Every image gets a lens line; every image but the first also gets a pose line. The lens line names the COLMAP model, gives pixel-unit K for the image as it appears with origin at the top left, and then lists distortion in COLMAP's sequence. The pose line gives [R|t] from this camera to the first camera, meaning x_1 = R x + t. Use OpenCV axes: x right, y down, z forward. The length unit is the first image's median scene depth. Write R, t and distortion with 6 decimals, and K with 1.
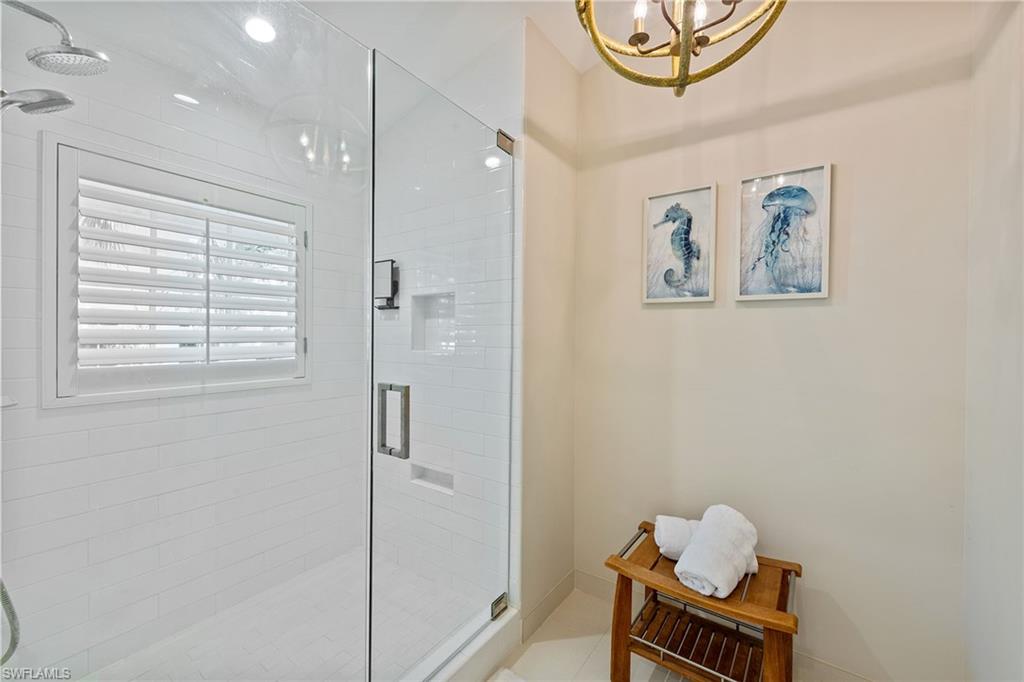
lens RADIAL K [[423.4, 0, 511.2], [0, 423.4, 339.5], [0, 0, 1]] dist [0.007770, -0.000177]
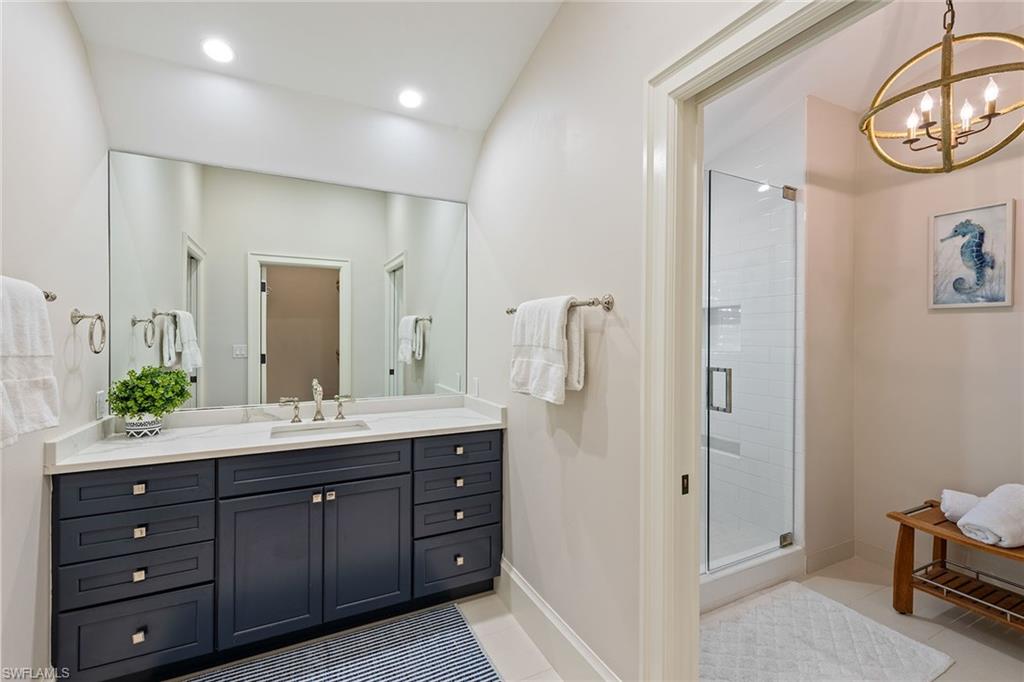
lens RADIAL K [[443.0, 0, 509.9], [0, 443.0, 336.5], [0, 0, 1]] dist [0.000997, -0.001943]
pose [[0.880408, -0.004369, -0.474198, -0.125029], [-0.000908, 0.999940, -0.010899, 0.003616], [0.474217, 0.010026, 0.880351, -0.621094]]
